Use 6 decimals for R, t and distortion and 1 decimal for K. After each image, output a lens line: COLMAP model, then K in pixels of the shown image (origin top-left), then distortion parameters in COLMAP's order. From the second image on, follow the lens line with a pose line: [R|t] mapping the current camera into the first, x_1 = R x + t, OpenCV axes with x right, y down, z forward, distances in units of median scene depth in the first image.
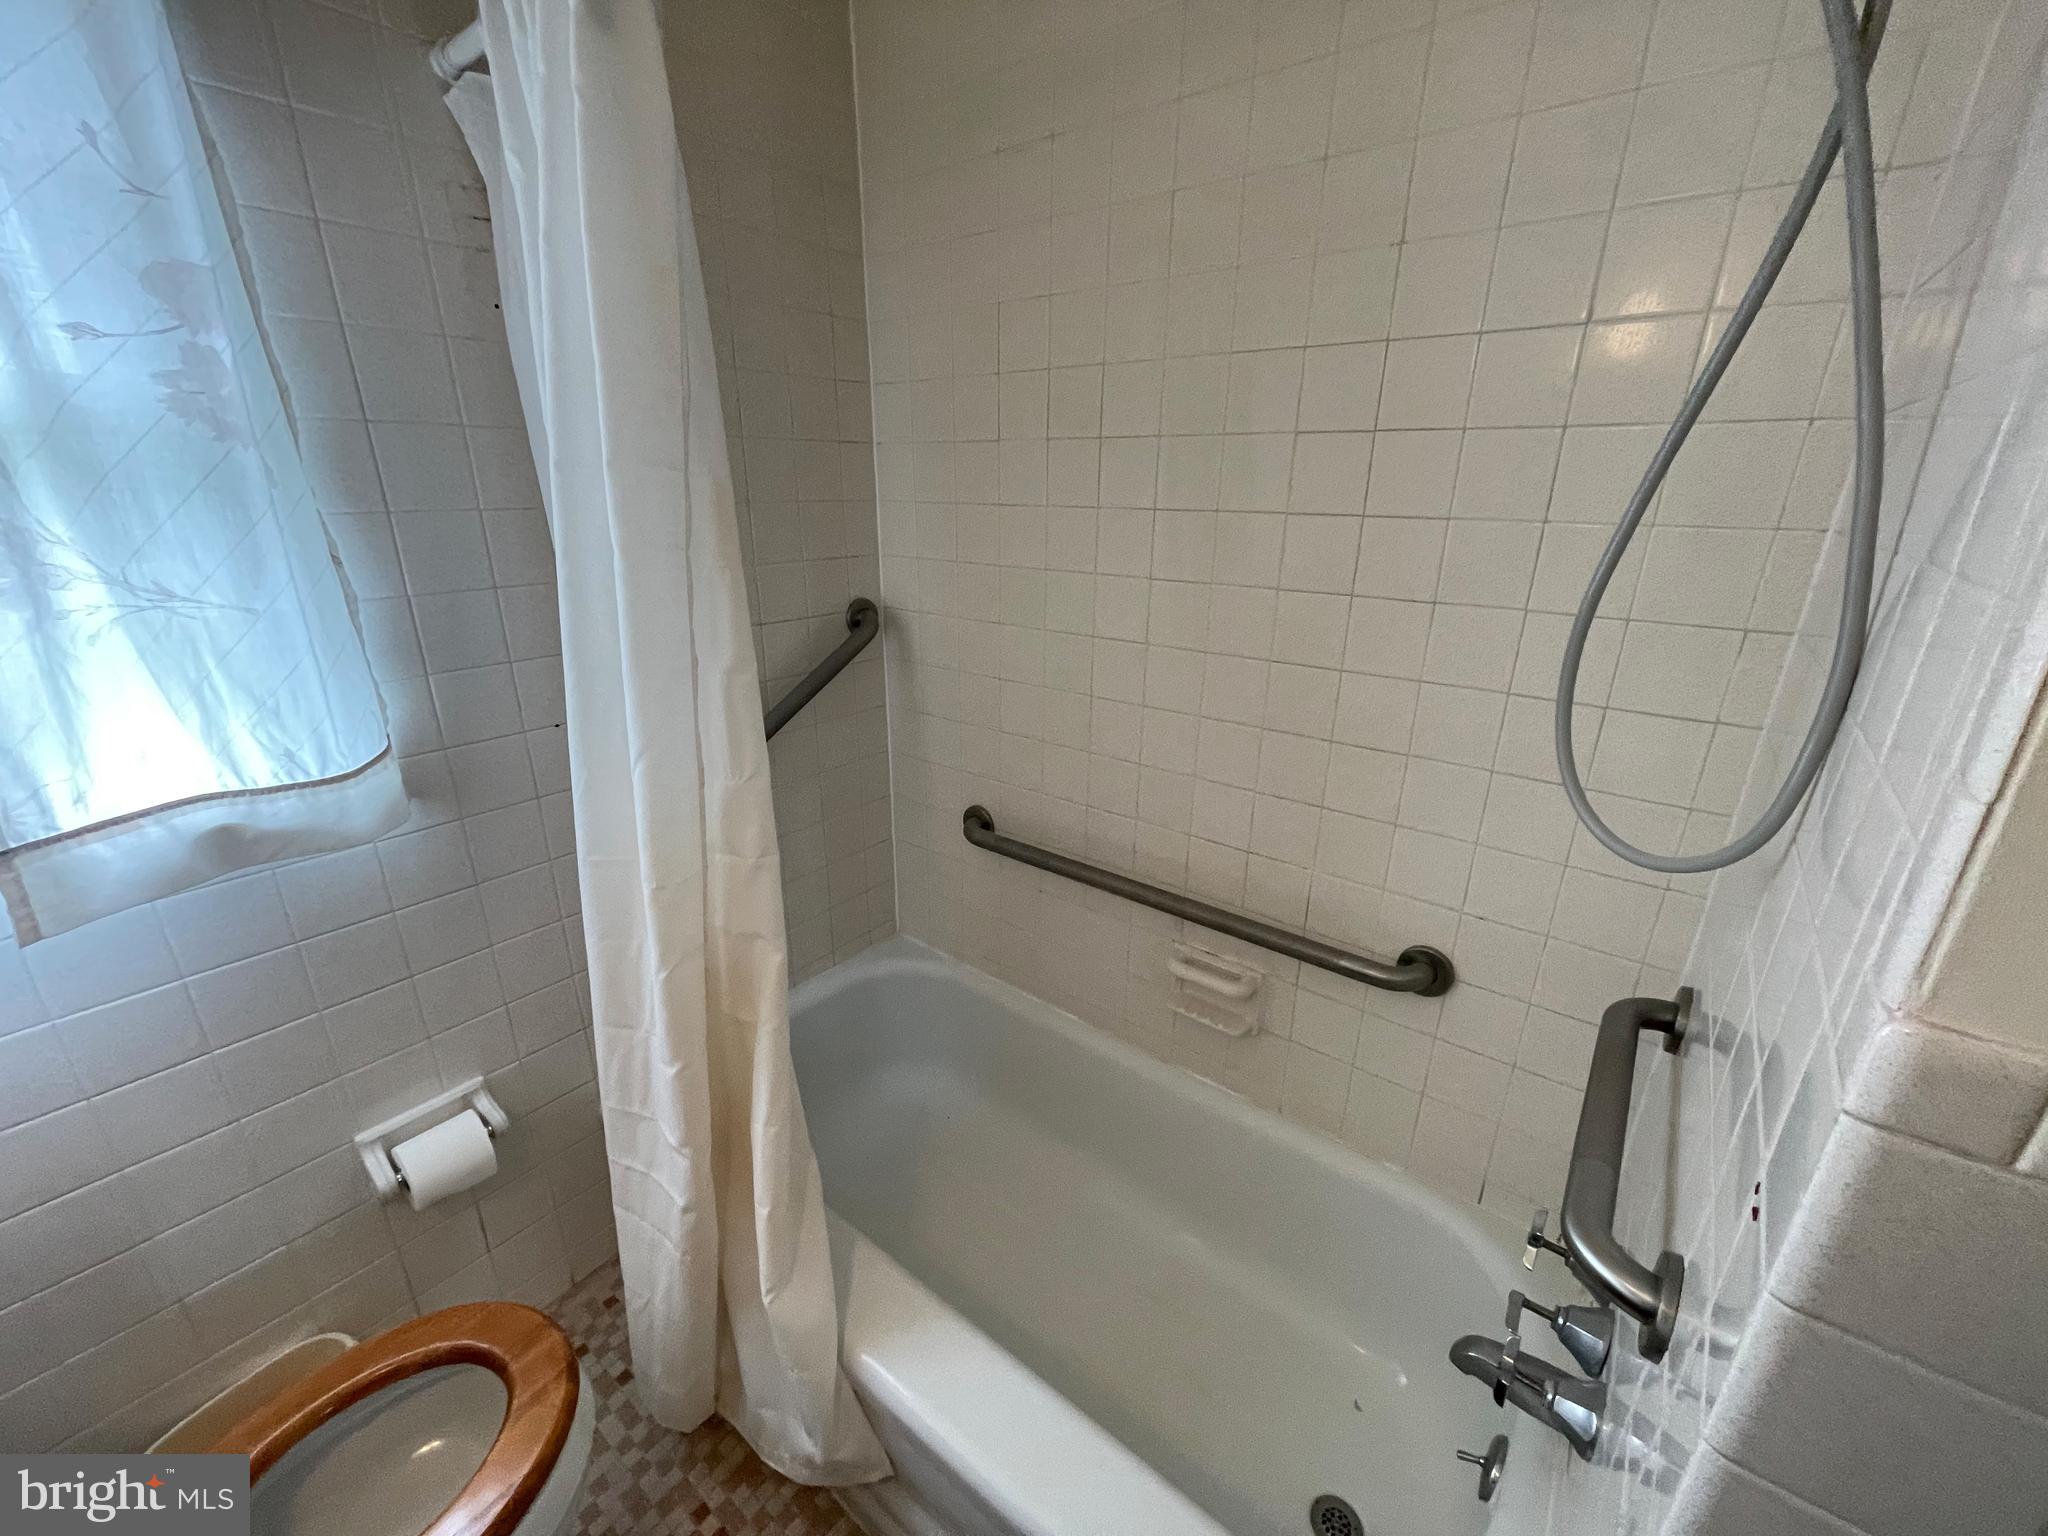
lens RADIAL K [[812.8, 0, 1022.2], [0, 812.8, 773.2], [0, 0, 1]] dist [-0.000895, -0.000563]
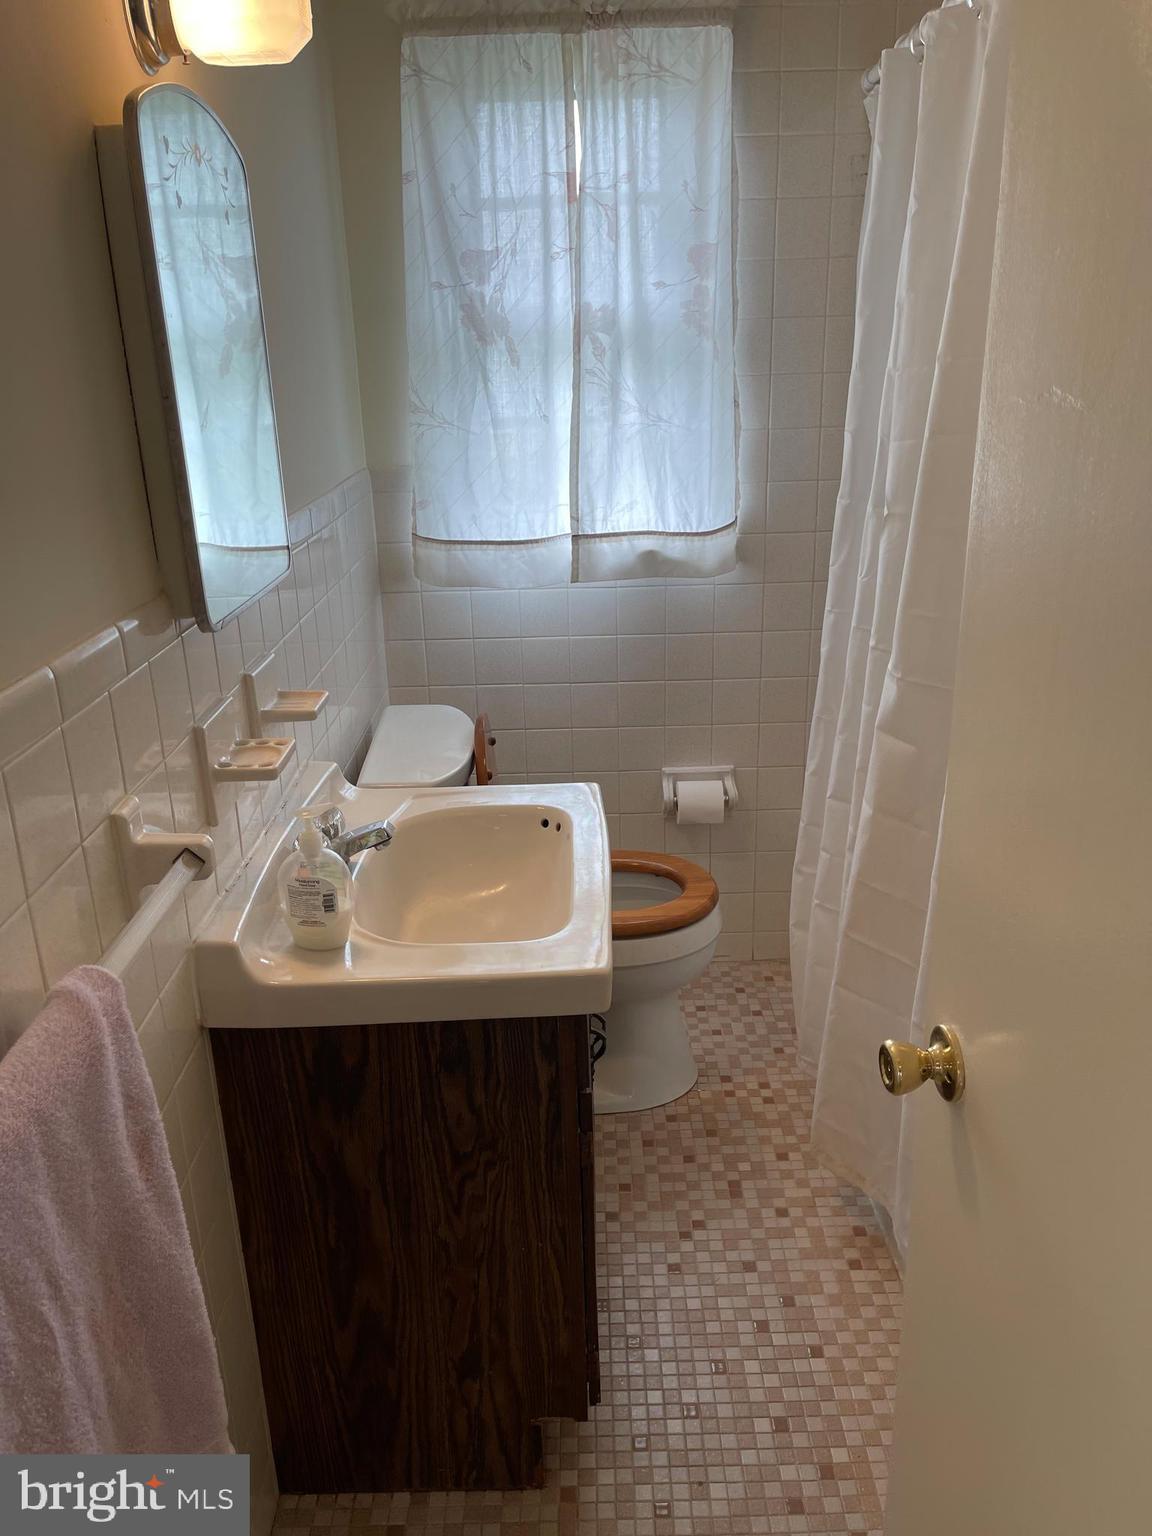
lens RADIAL K [[1164.9, 0, 582.9], [0, 1164.9, 769.1], [0, 0, 1]] dist [0.074693, -0.094522]
pose [[0.626861, 0.241930, -0.740618, 0.928152], [-0.233179, 0.965254, 0.117946, 0.251942], [0.743420, 0.098761, 0.661493, -0.757519]]
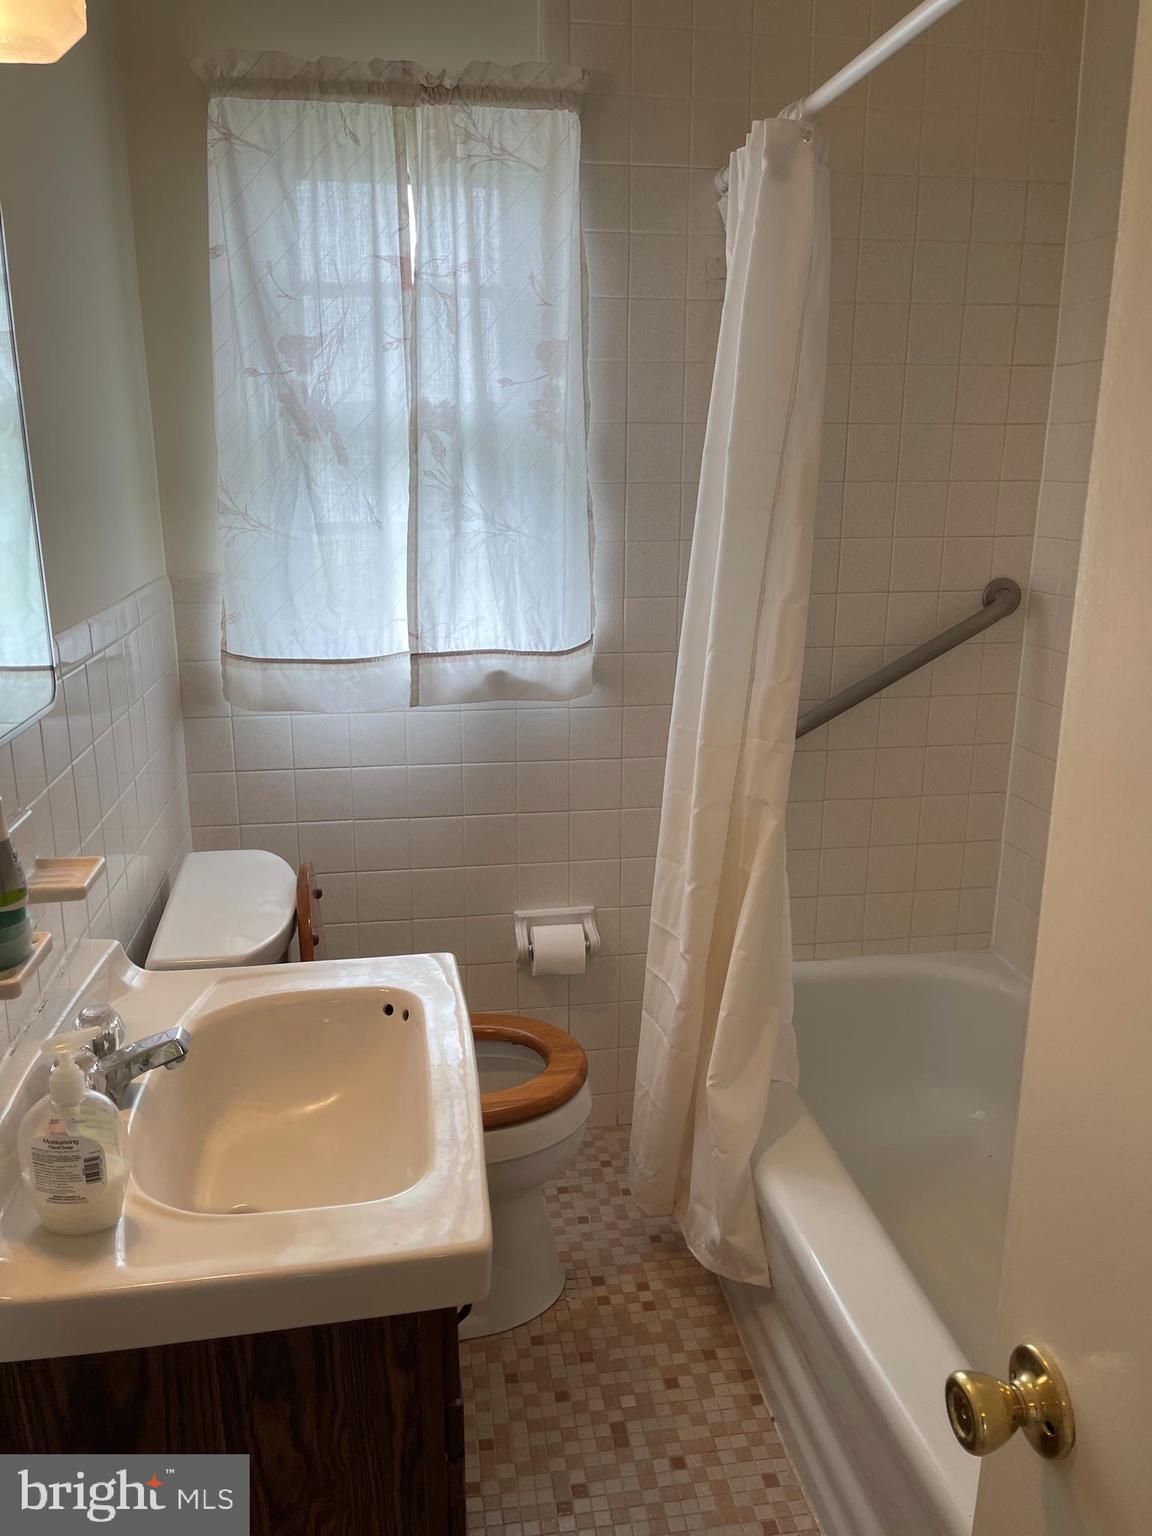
lens RADIAL K [[1164.9, 0, 579.8], [0, 1164.9, 771.7], [0, 0, 1]] dist [0.074693, -0.094522]
pose [[0.734841, 0.167576, -0.657211, 0.667131], [-0.224420, 0.974489, -0.002453, 0.220479], [0.640034, 0.149294, 0.753703, -0.596107]]
